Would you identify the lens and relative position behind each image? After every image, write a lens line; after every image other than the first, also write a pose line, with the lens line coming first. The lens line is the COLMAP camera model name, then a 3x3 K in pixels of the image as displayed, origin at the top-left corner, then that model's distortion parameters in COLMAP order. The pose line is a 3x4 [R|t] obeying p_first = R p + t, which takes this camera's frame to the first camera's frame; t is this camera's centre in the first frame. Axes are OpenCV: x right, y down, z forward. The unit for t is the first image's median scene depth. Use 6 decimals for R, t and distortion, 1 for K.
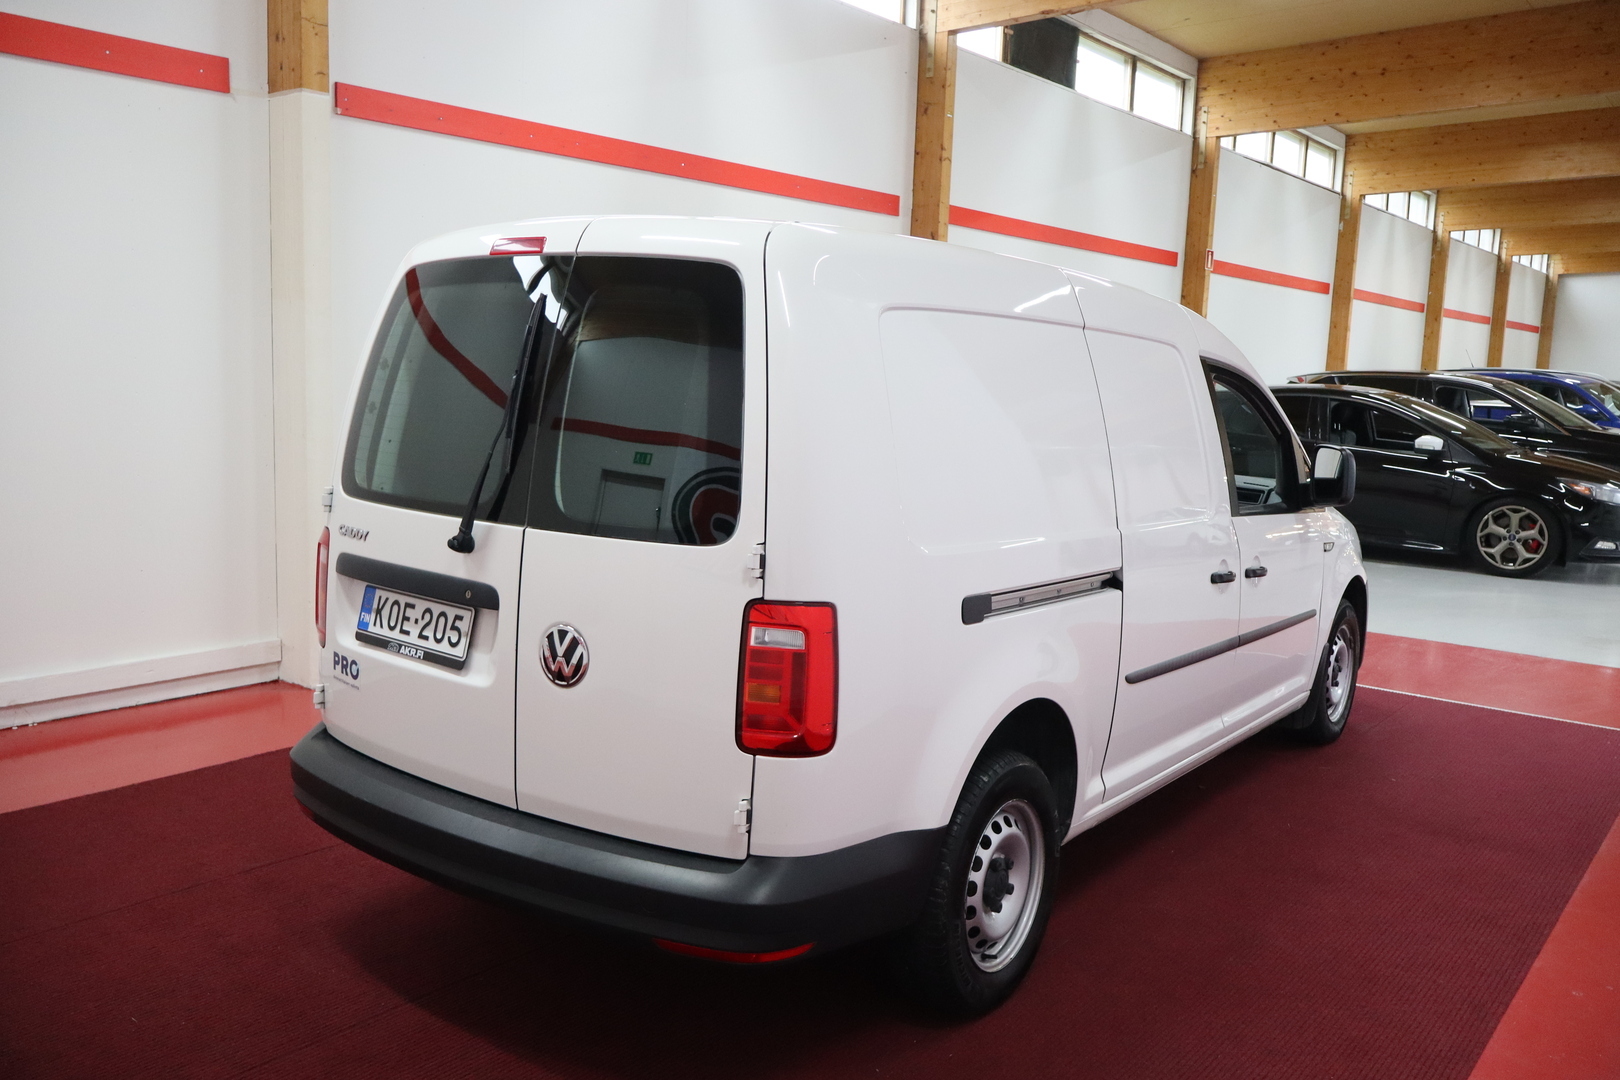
lens RADIAL K [[1349.9, 0, 810.0], [0, 1349.9, 540.0], [0, 0, 1]] dist [-0.011722, -0.001307]
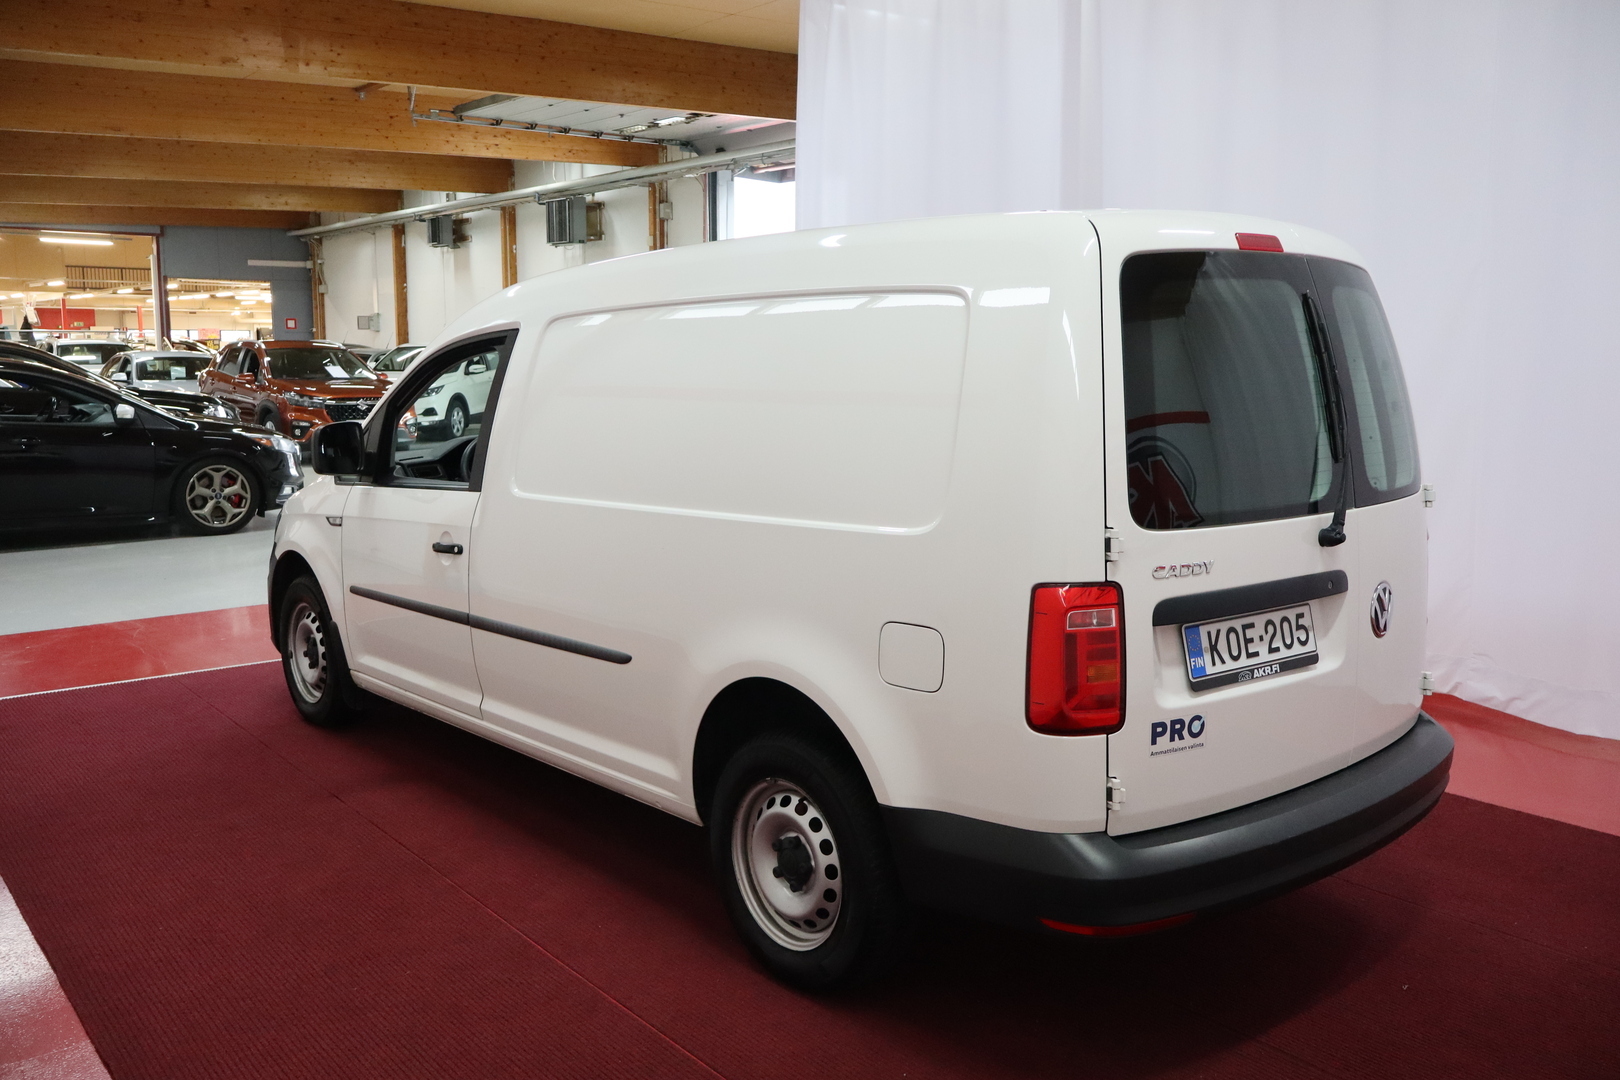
lens RADIAL K [[1349.9, 0, 810.0], [0, 1349.9, 540.0], [0, 0, 1]] dist [-0.011722, -0.001307]
pose [[0.230991, -0.171040, 0.957804, -0.369079], [0.136428, 0.980395, 0.142172, -0.054055], [-0.963343, 0.097831, 0.249797, 0.312501]]
